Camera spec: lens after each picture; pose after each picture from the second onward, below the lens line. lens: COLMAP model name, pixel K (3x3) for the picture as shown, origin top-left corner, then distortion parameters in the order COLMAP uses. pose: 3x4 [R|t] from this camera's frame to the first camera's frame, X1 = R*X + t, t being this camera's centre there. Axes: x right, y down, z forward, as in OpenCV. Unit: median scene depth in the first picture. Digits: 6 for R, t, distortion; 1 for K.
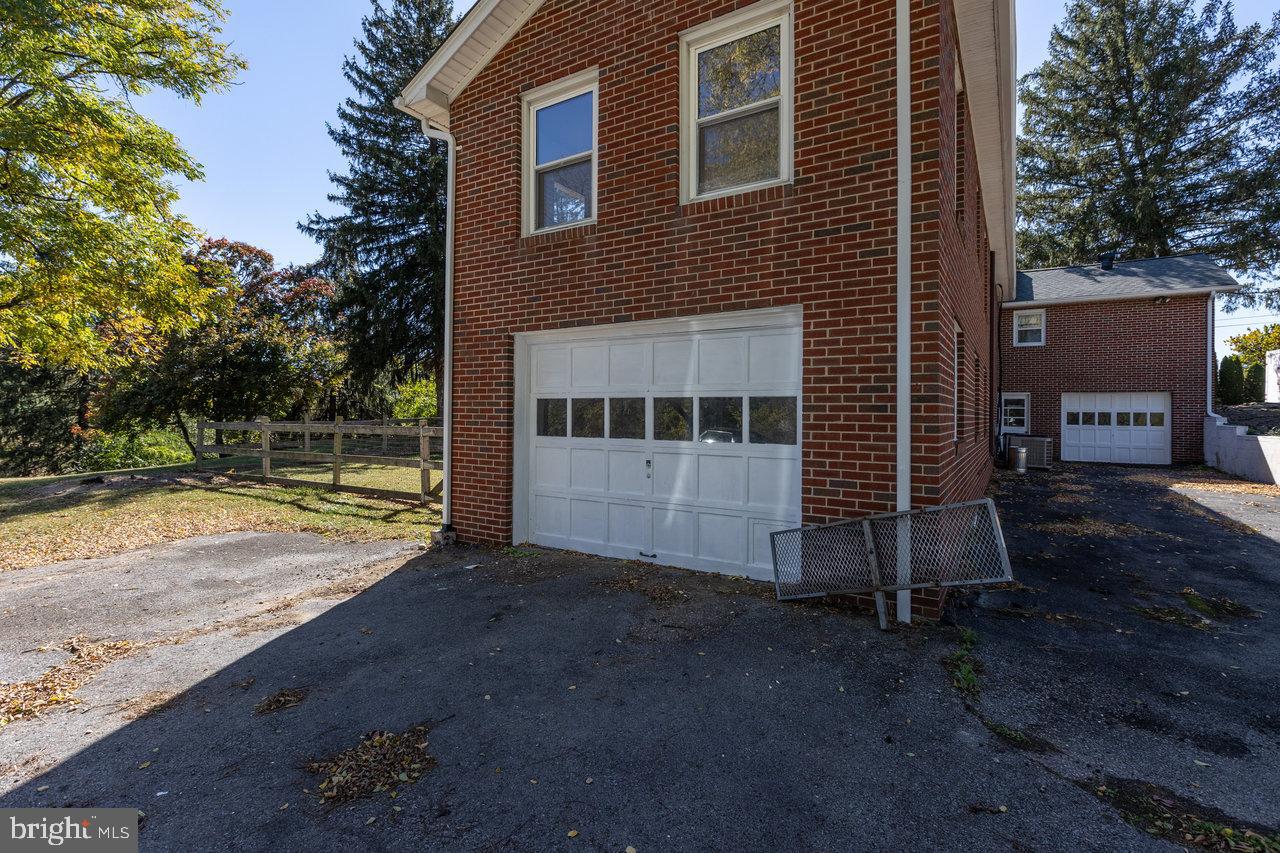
lens RADIAL K [[602.9, 0, 639.1], [0, 602.9, 406.3], [0, 0, 1]] dist [0.001909, -0.000565]
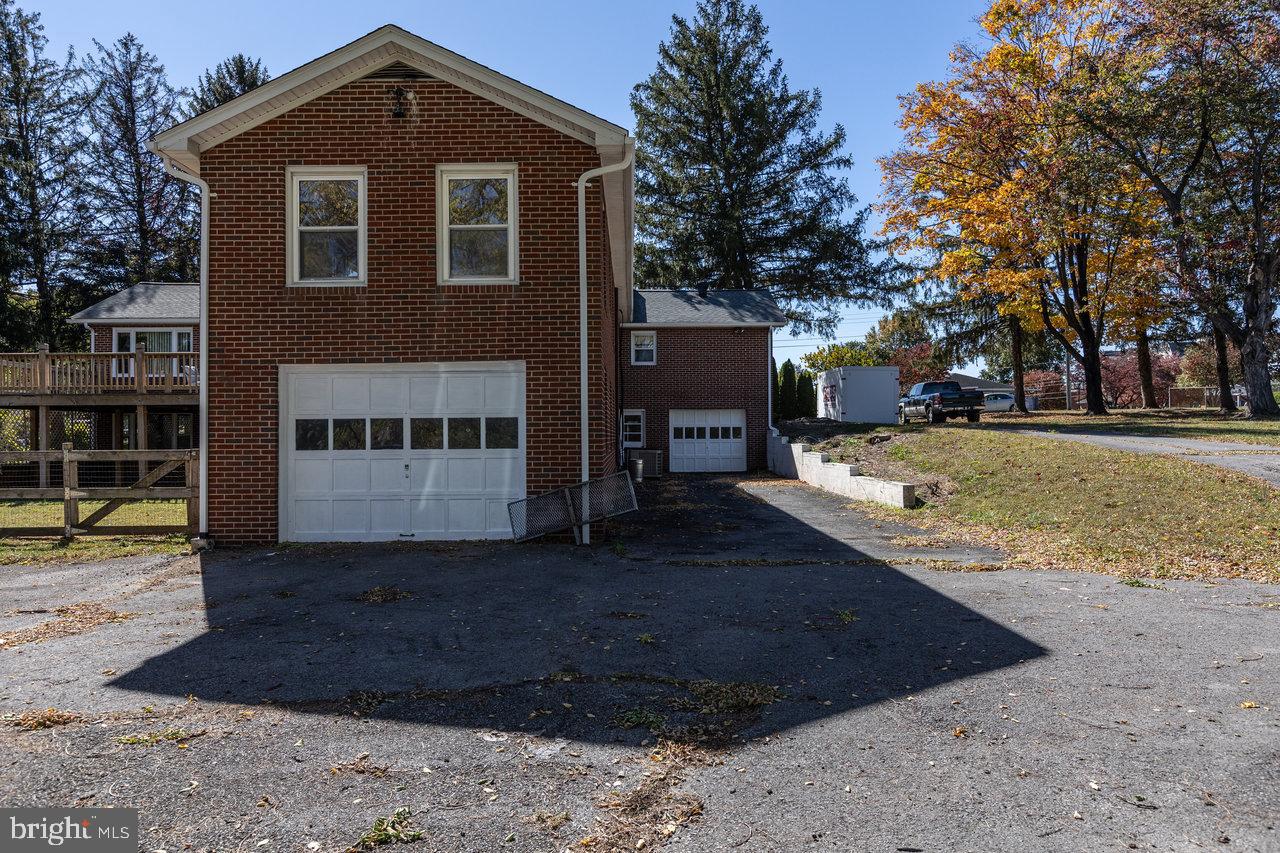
lens RADIAL K [[909.4, 0, 640.0], [0, 909.4, 426.5], [0, 0, 1]] dist [0.001328, 0.000957]
pose [[0.842585, -0.010113, 0.538468, -0.570270], [0.008672, 0.999949, 0.005210, -0.001778], [-0.538493, 0.000280, 0.842630, -0.885444]]
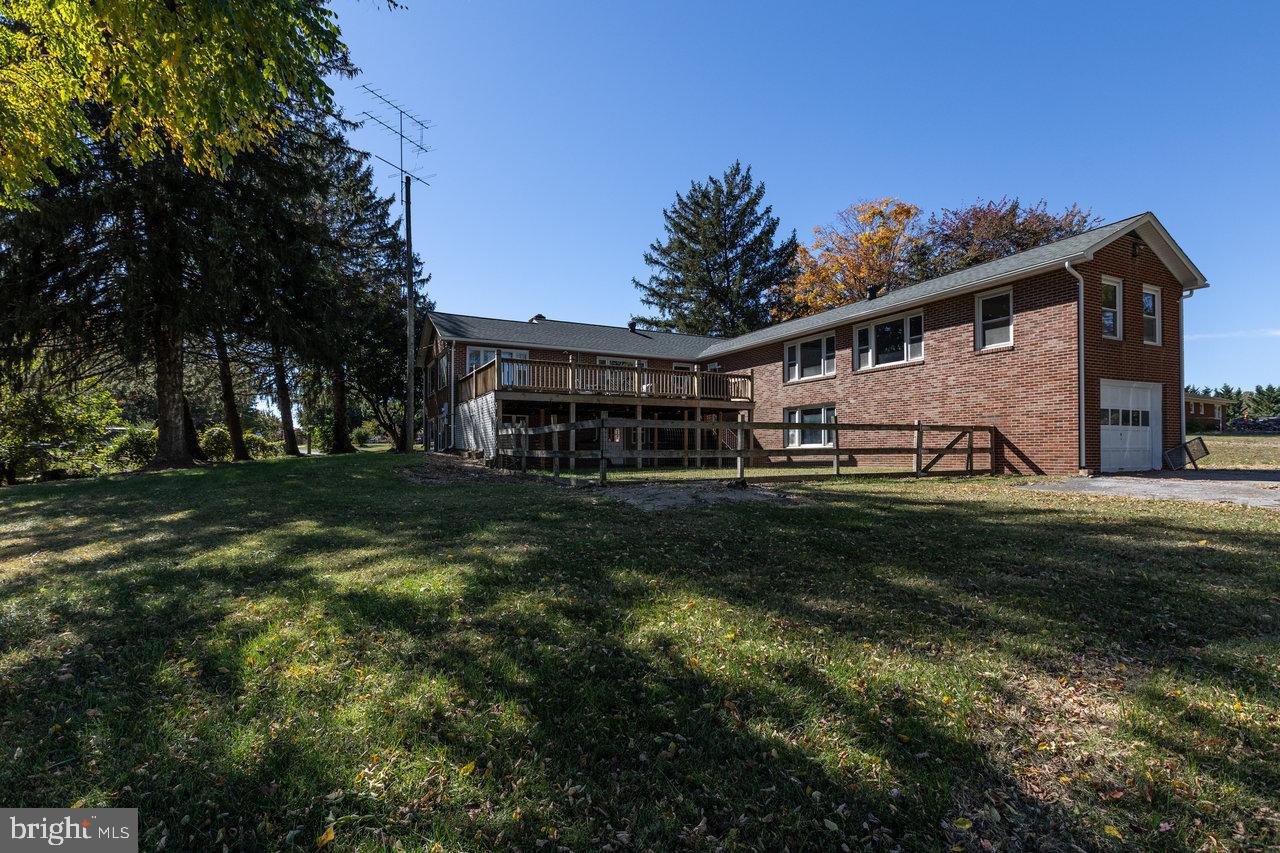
lens RADIAL K [[588.5, 0, 640.0], [0, 588.5, 426.5], [0, 0, 1]] dist [0.000642, -0.000028]
pose [[0.504794, 0.010094, 0.863181, -2.912103], [-0.010299, 0.999931, -0.005670, 0.085003], [-0.863178, -0.006028, 0.504863, 1.346007]]
